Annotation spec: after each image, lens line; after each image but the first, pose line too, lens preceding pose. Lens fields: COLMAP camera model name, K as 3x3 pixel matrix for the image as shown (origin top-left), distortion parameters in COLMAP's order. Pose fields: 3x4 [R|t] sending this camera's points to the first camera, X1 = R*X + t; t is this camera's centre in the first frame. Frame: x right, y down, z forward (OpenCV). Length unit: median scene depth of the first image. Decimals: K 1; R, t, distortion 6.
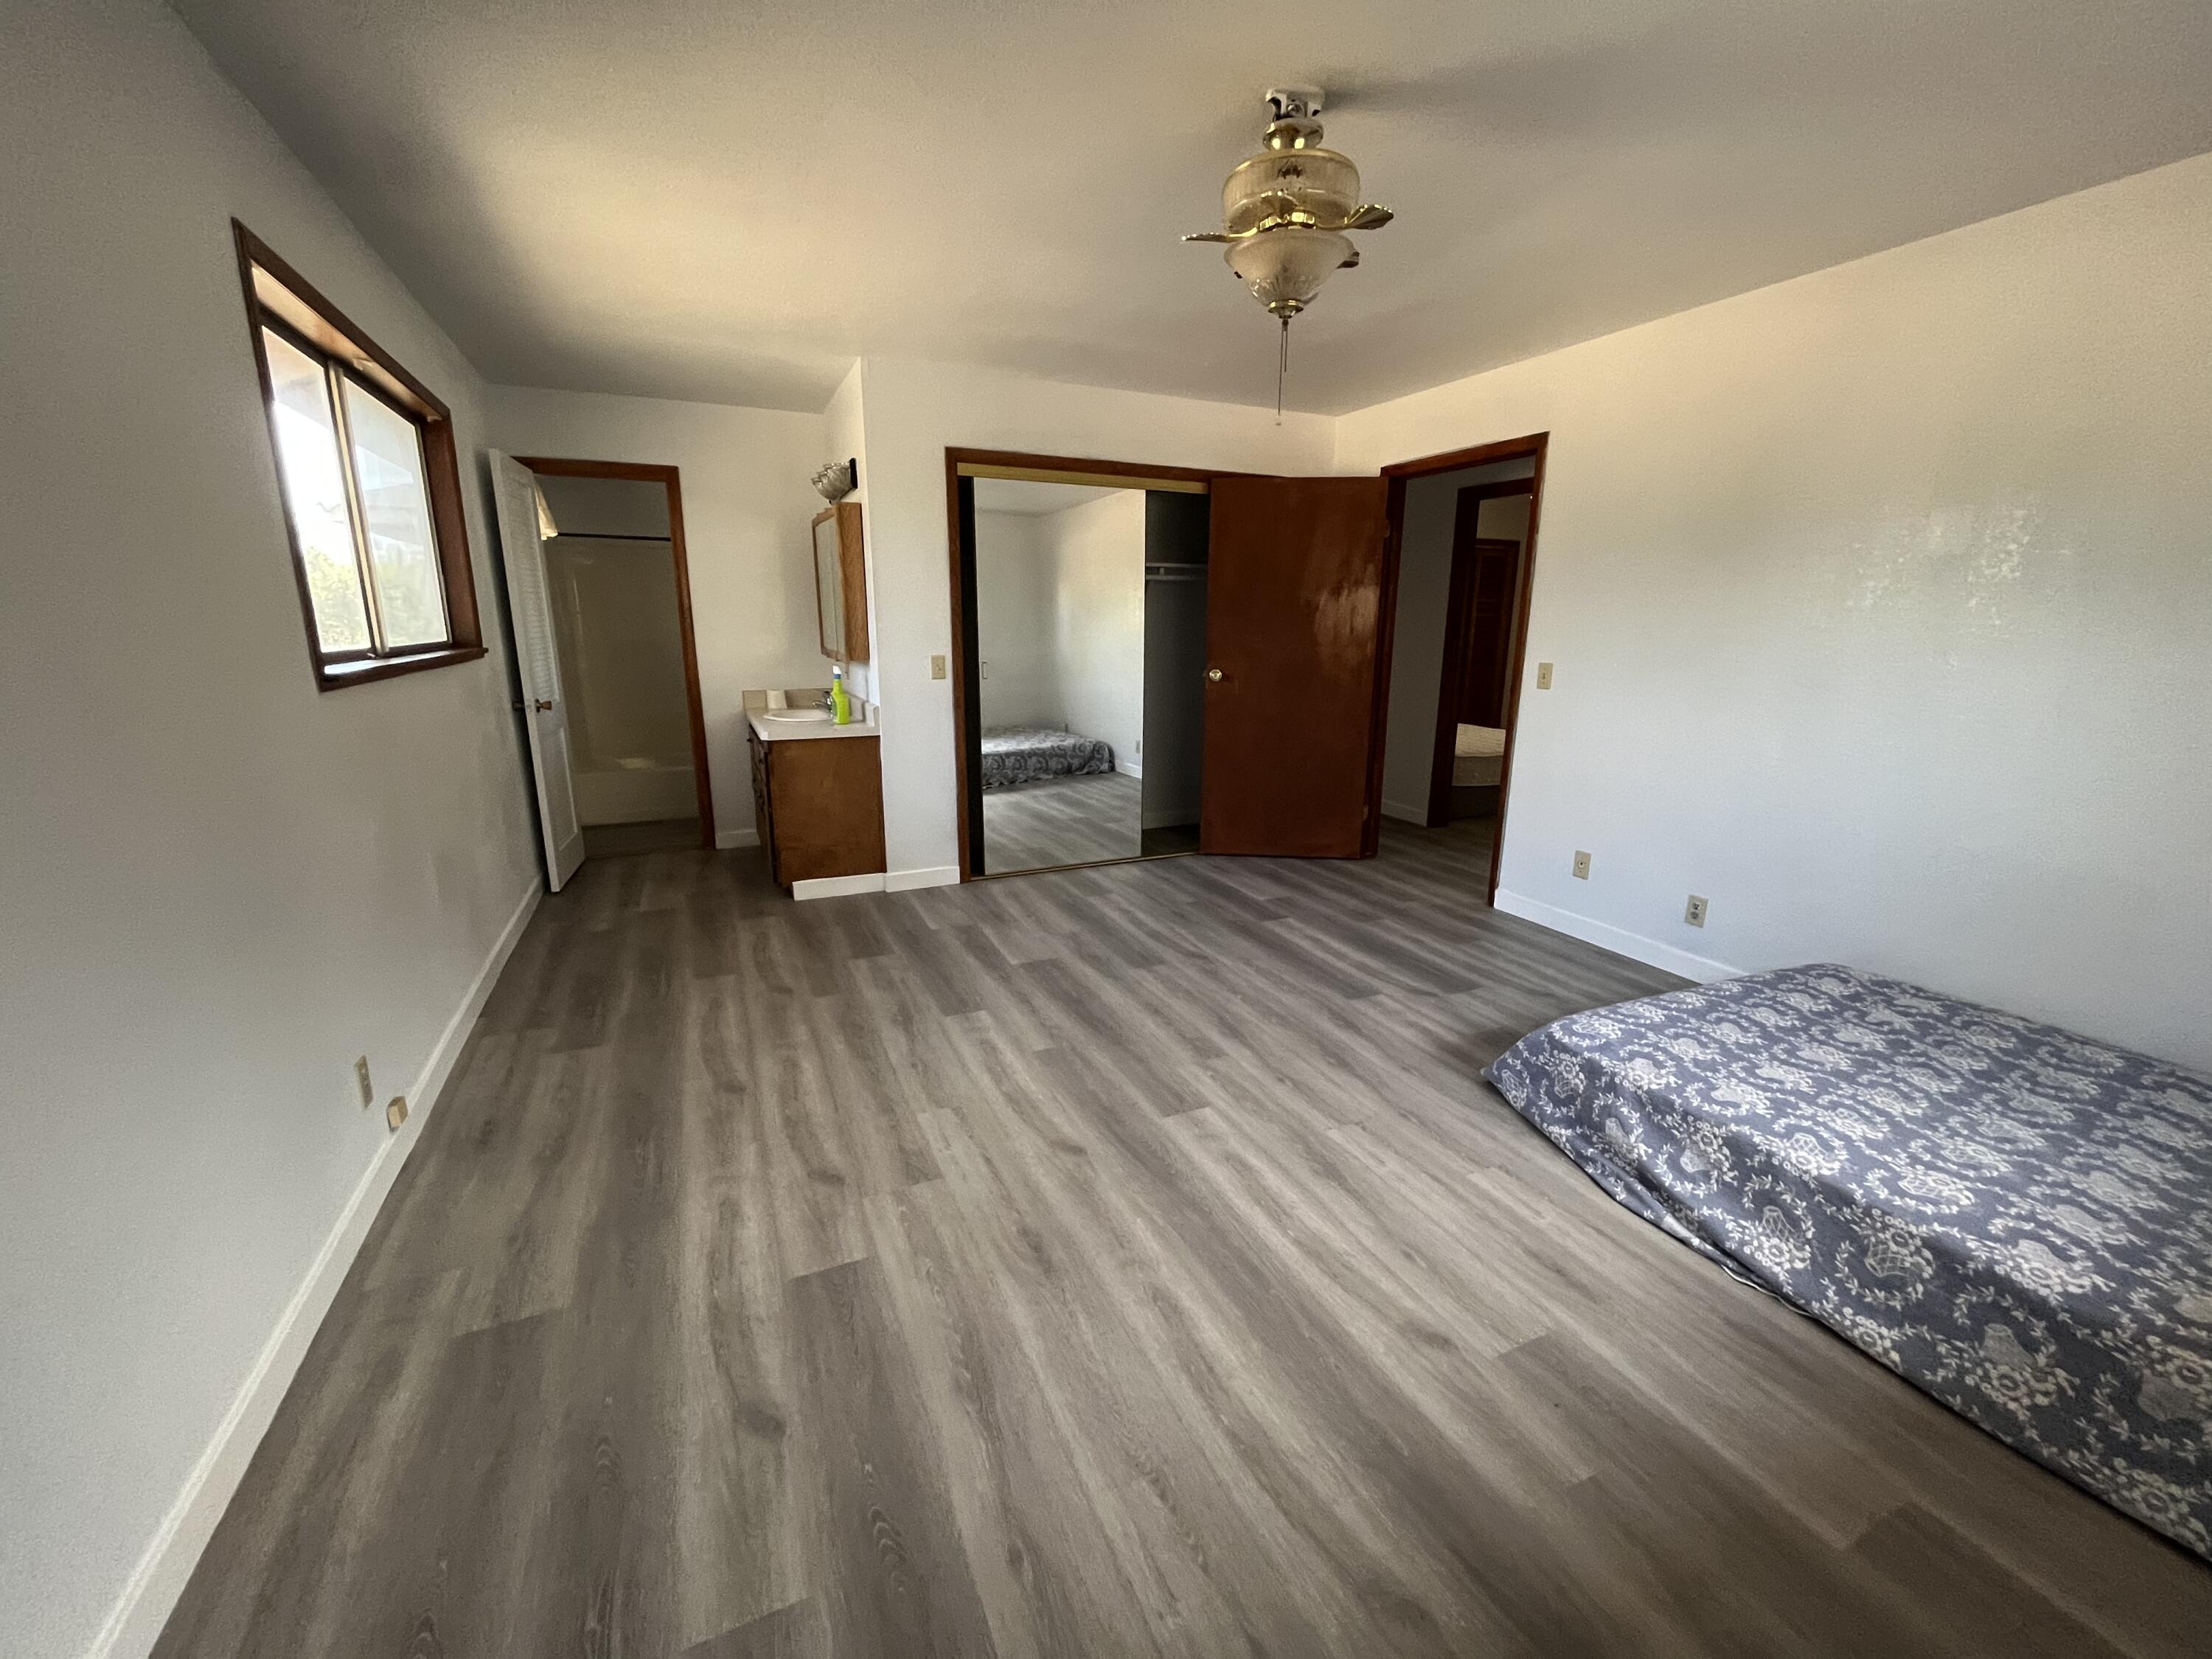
lens RADIAL K [[887.4, 0, 1112.7], [0, 887.4, 822.0], [0, 0, 1]] dist [-0.013775, -0.000133]
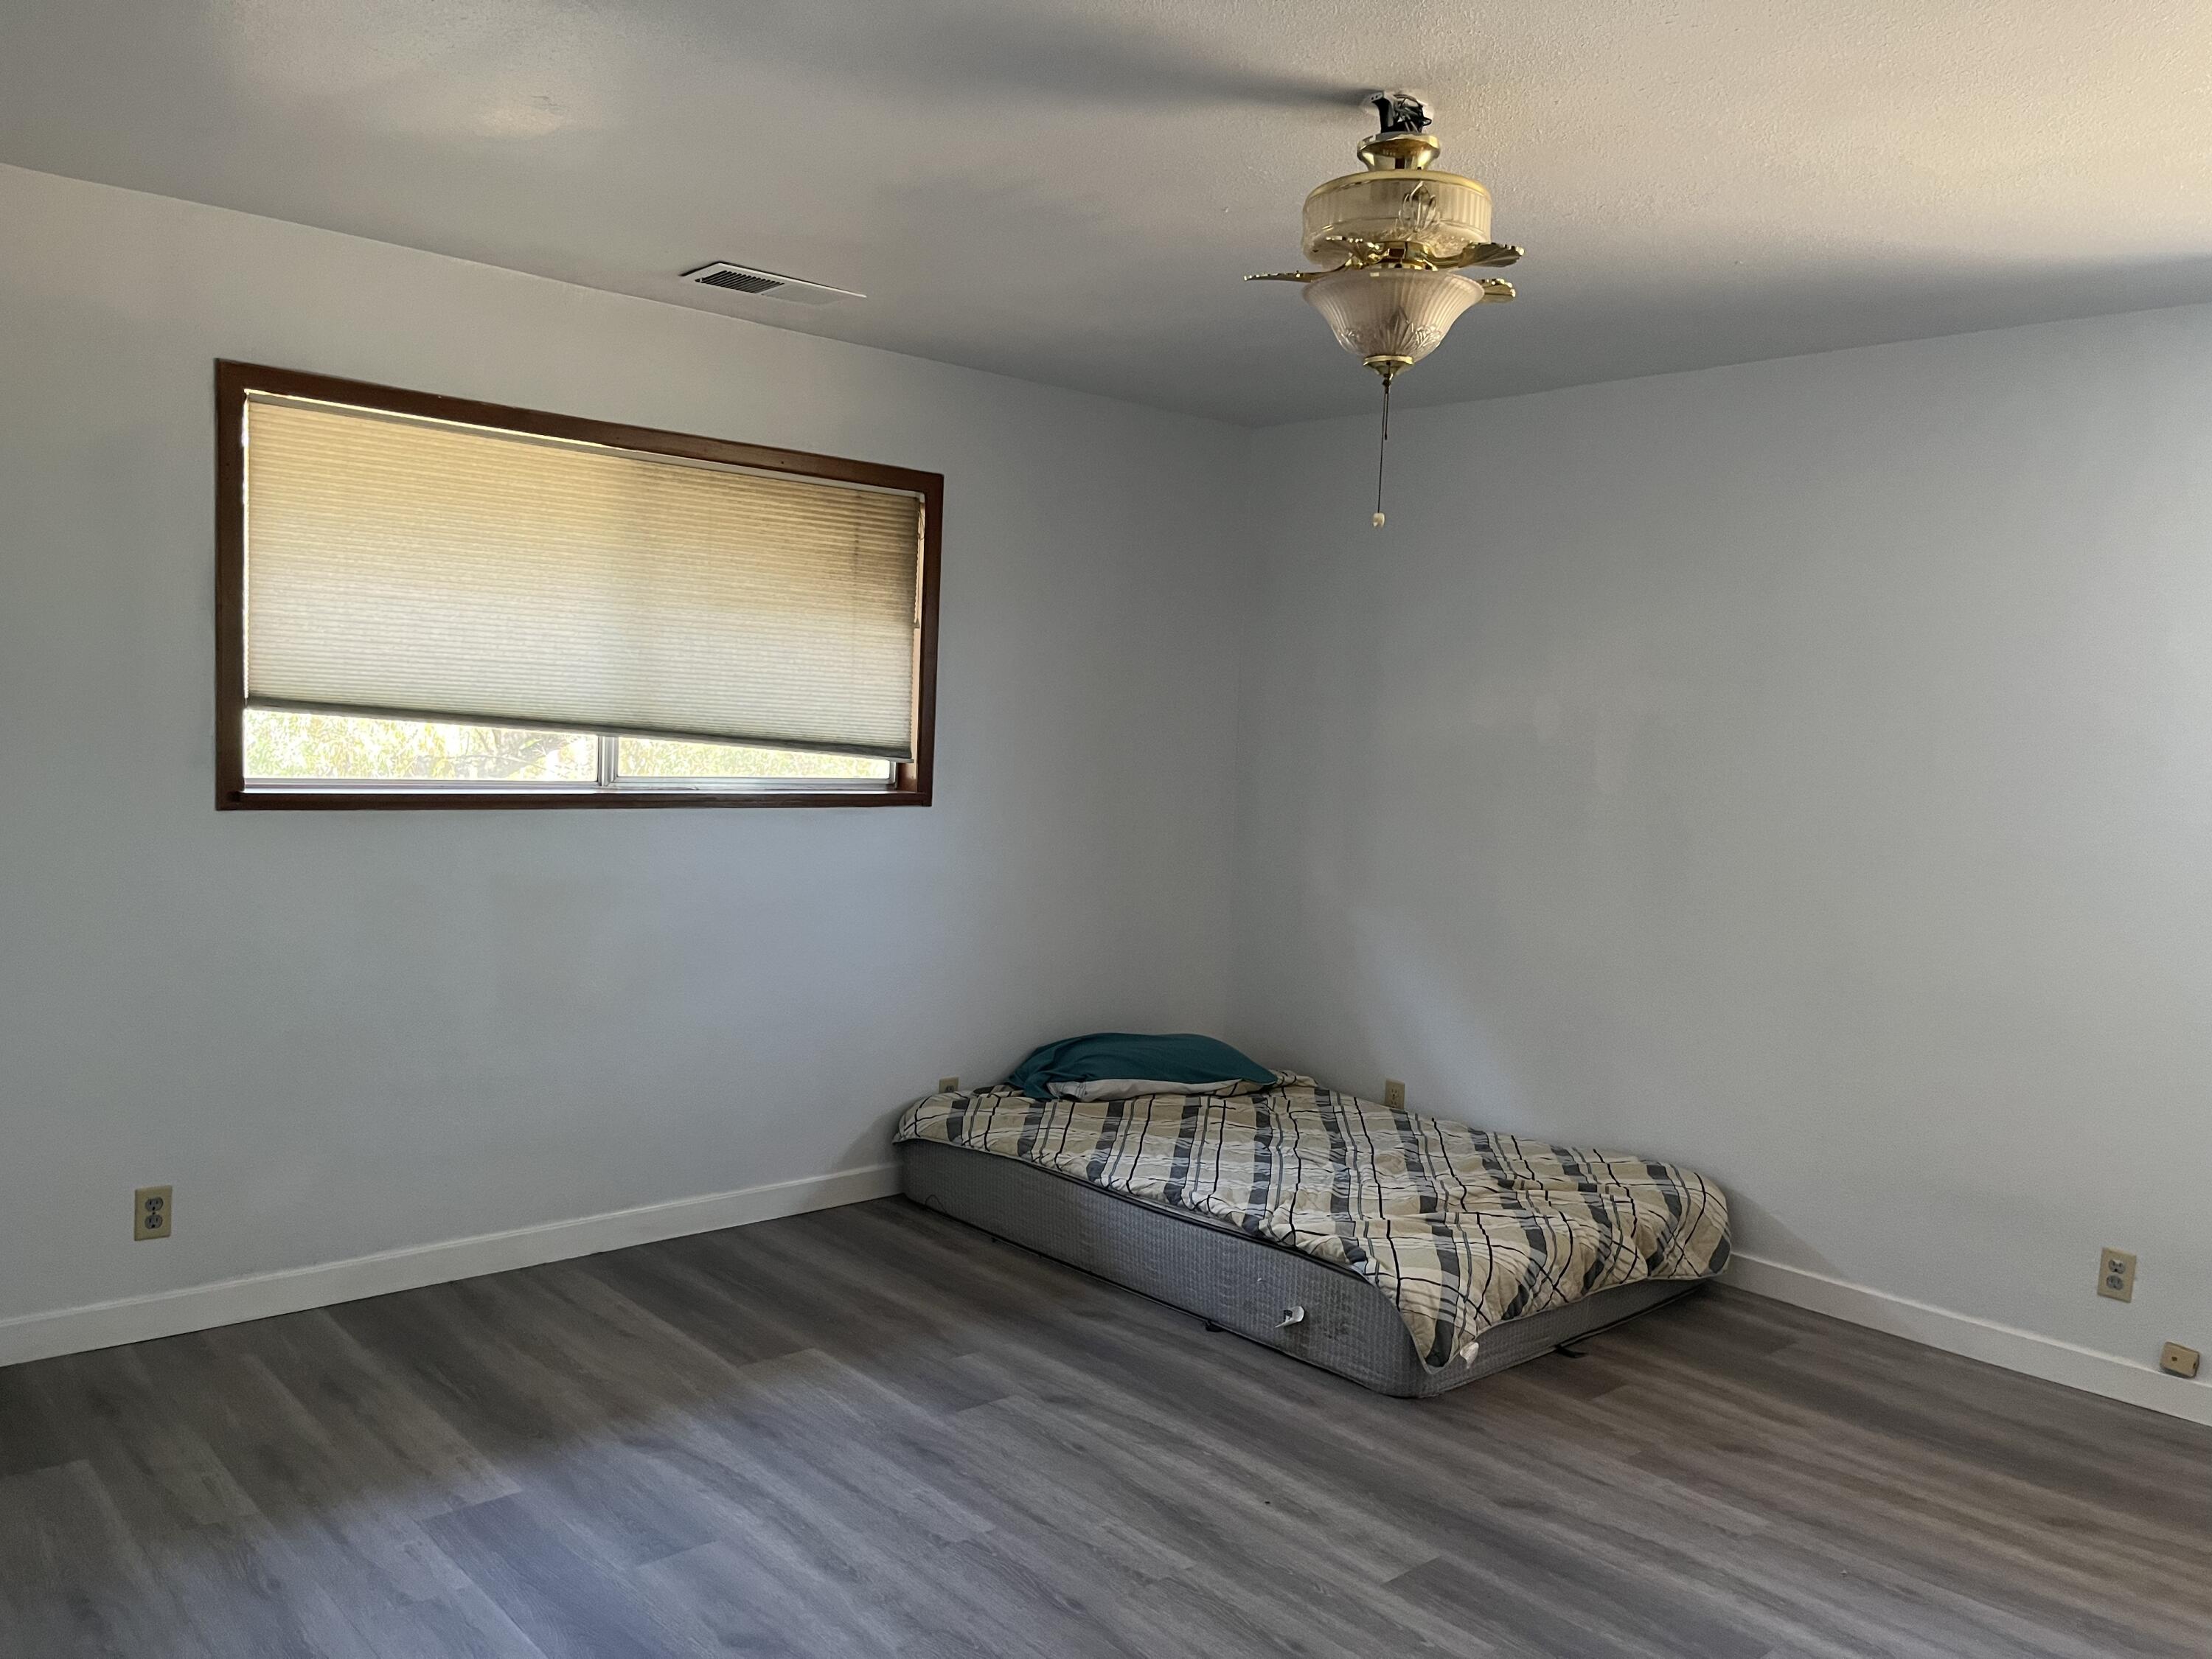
lens RADIAL K [[1669.2, 0, 1104.0], [0, 1669.2, 835.5], [0, 0, 1]] dist [0.078441, -0.144968]
pose [[-0.954213, -0.027073, -0.297901, 0.546911], [-0.114423, 0.953190, 0.279885, -0.390819], [0.276379, 0.301157, -0.912644, 1.554091]]
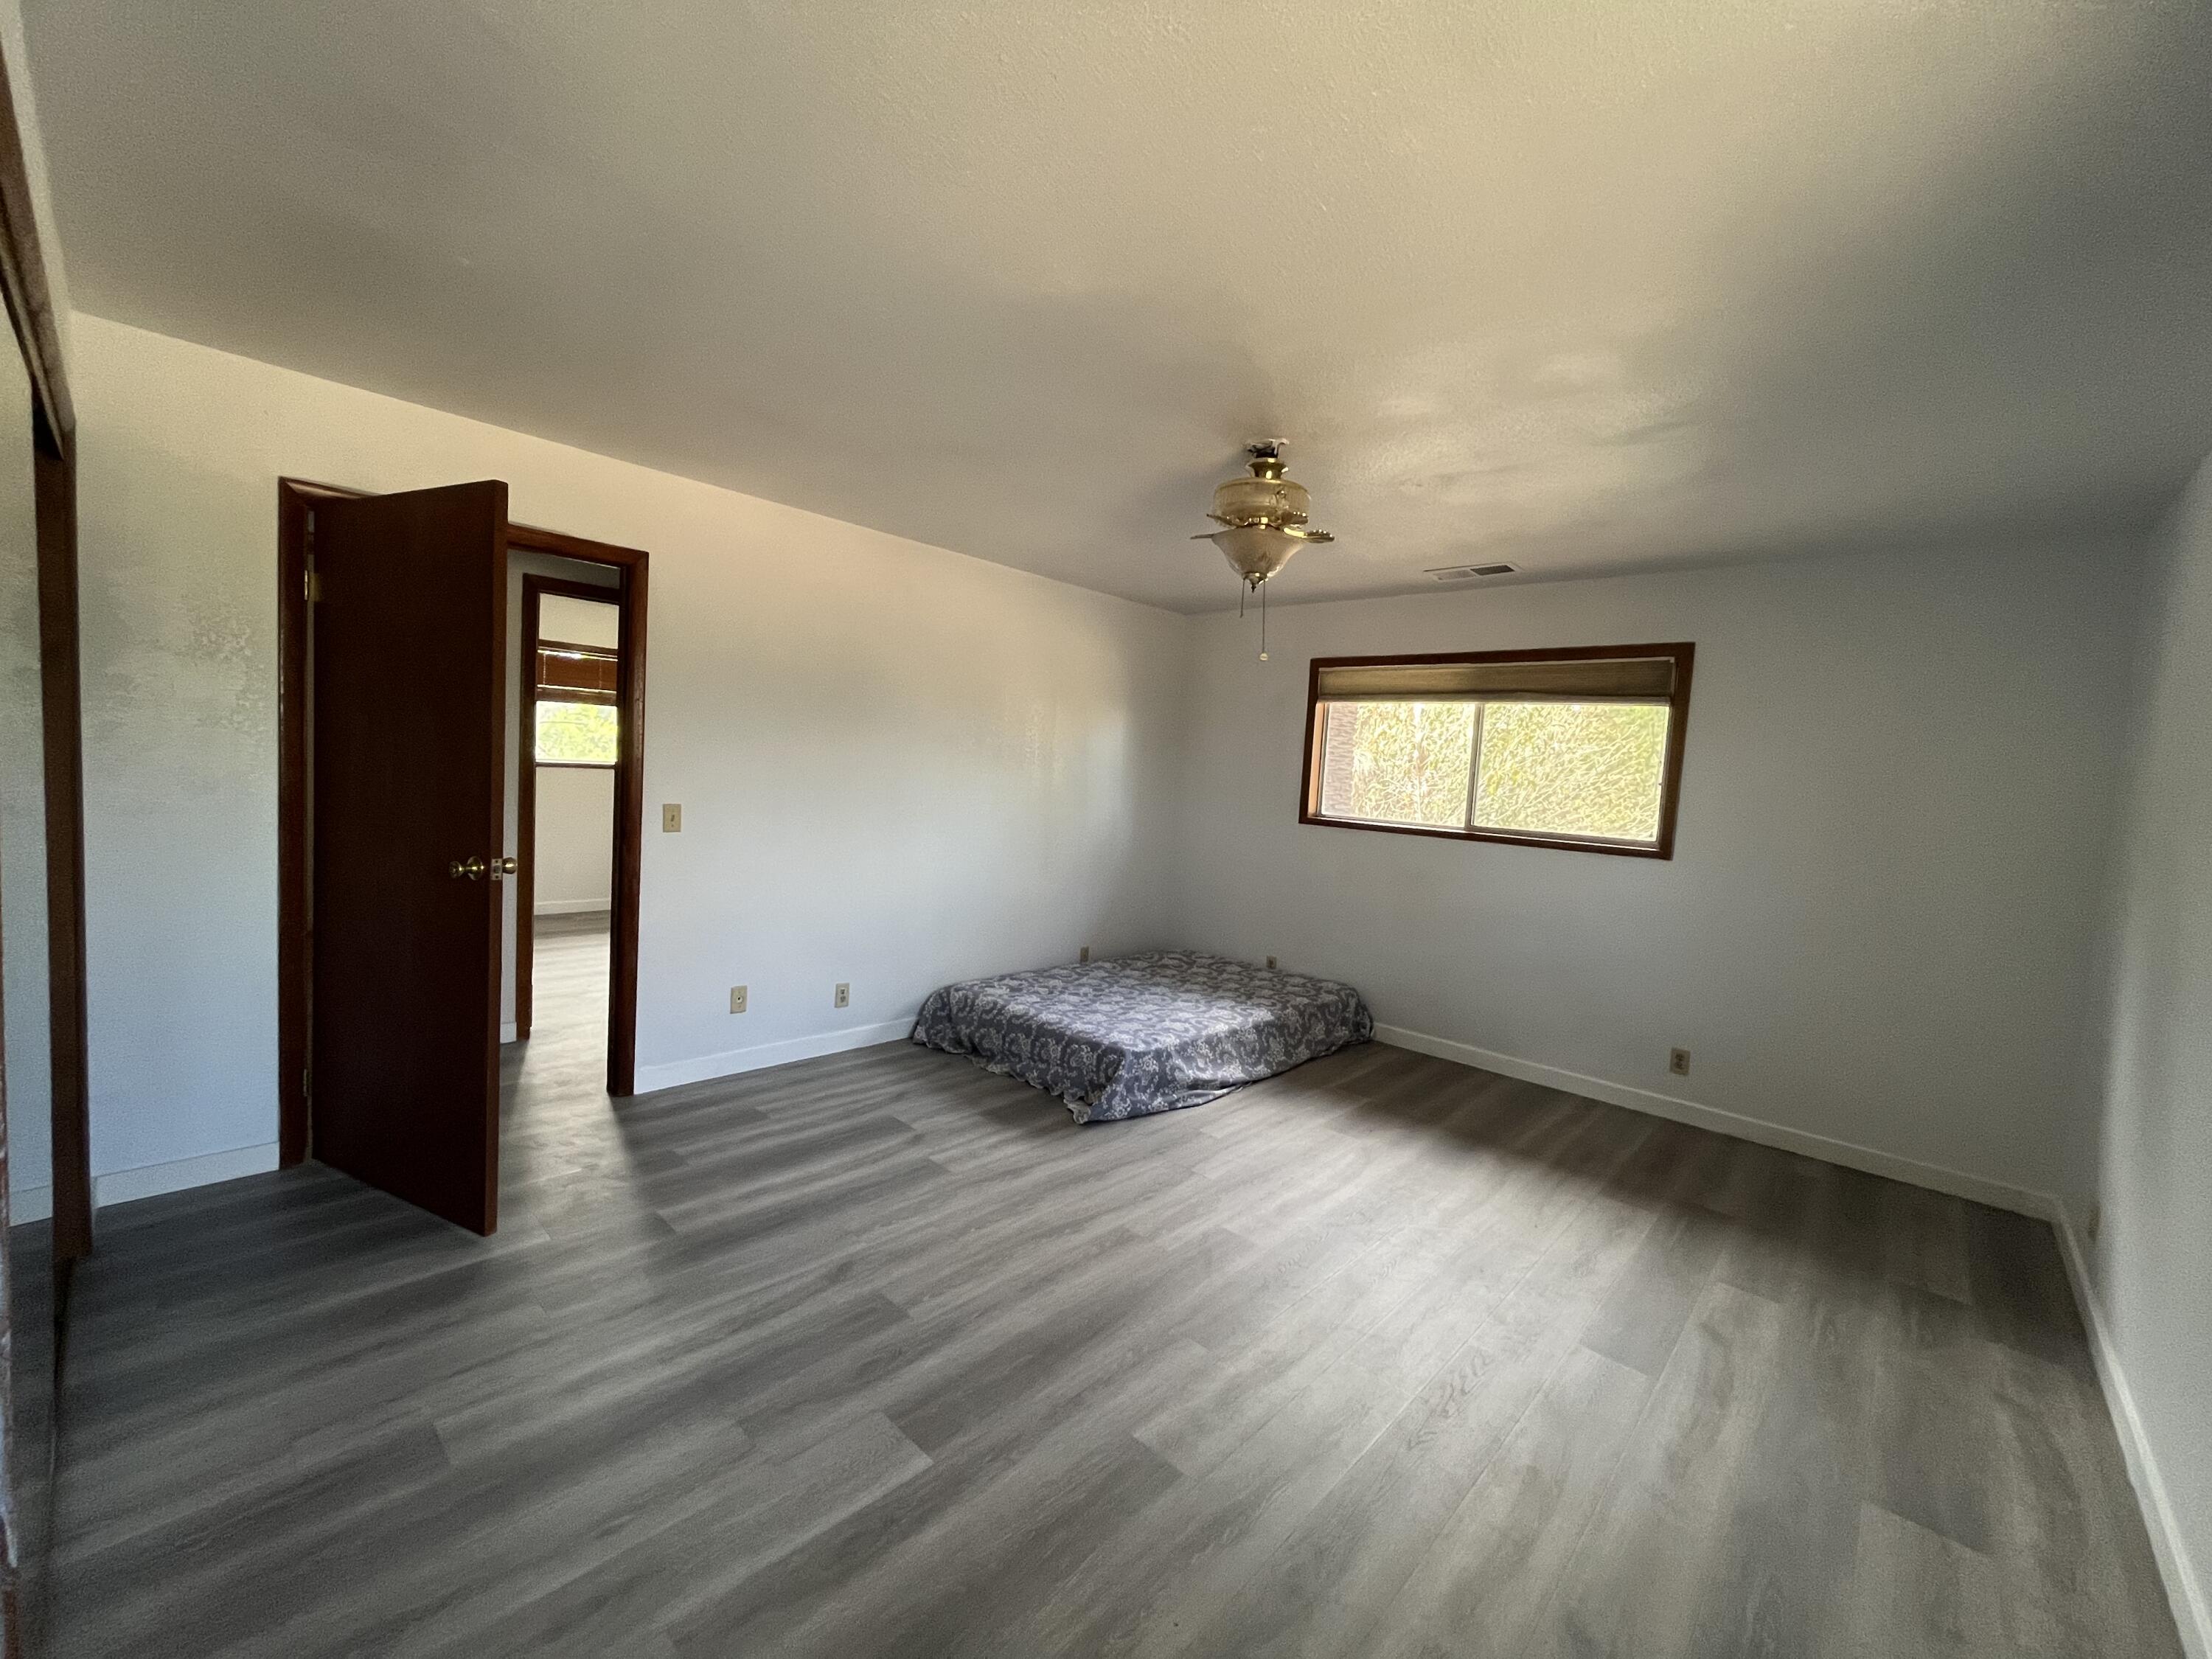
lens RADIAL K [[894.2, 0, 1106.0], [0, 894.2, 829.5], [0, 0, 1]] dist [-0.002639, -0.000102]
pose [[-0.377029, -0.093970, 0.921422, -0.701819], [0.143255, 0.976952, 0.158251, -0.311465], [-0.915056, 0.191664, -0.354877, 1.215939]]
